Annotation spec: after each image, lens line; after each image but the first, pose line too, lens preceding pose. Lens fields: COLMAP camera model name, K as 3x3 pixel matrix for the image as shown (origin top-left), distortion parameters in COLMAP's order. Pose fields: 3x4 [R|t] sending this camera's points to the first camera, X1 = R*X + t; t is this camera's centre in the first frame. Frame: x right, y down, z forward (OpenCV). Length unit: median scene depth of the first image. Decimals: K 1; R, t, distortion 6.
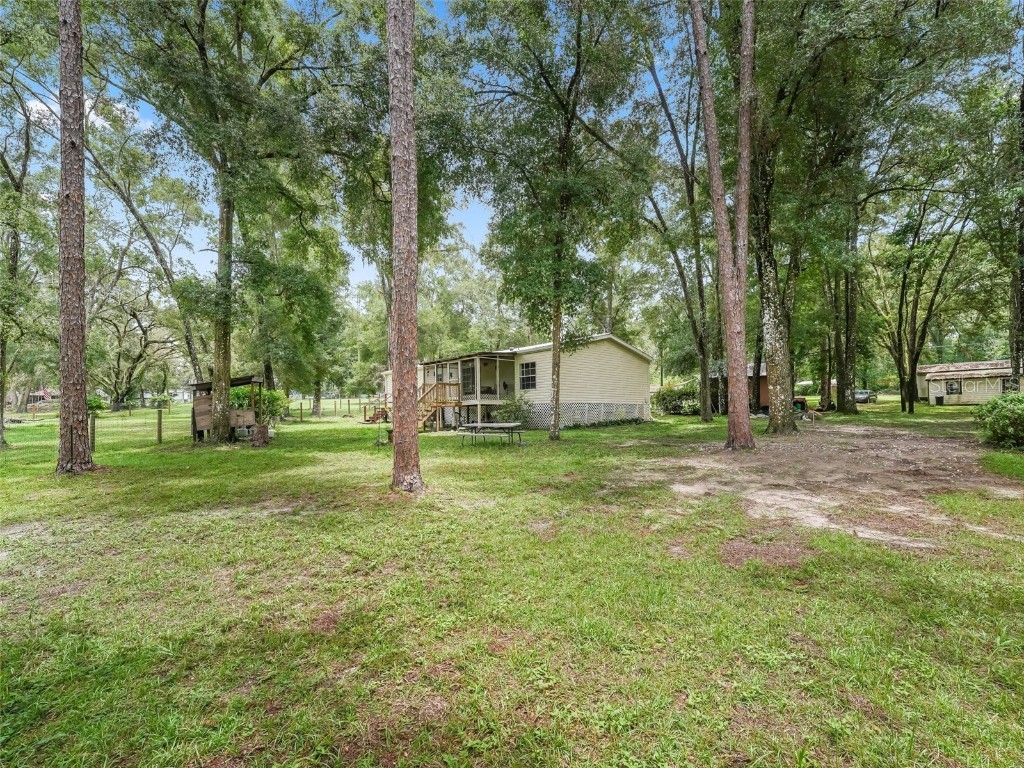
lens RADIAL K [[462.4, 0, 512.0], [0, 462.4, 384.0], [0, 0, 1]] dist [0.000625, -0.000261]
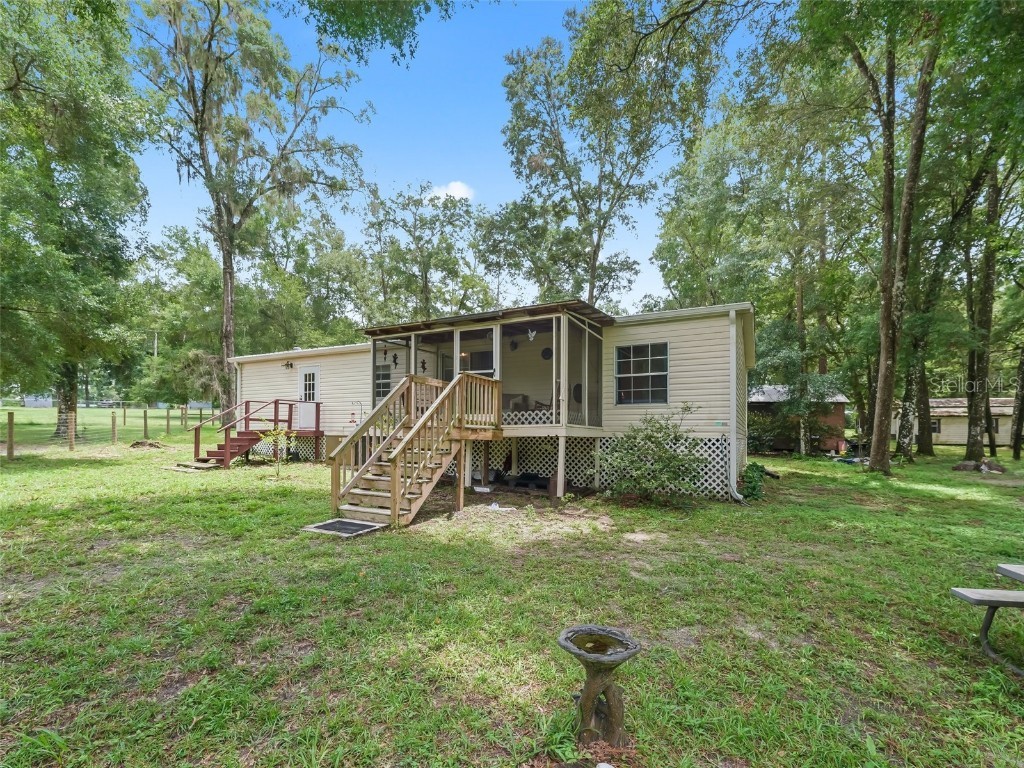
lens RADIAL K [[470.4, 0, 511.4], [0, 470.4, 423.4], [0, 0, 1]] dist [0.000727, 0.000104]
pose [[0.943193, 0.034852, 0.330414, -0.168108], [-0.047774, 0.998375, 0.031066, 0.015716], [-0.328794, -0.045087, 0.943325, 0.440389]]
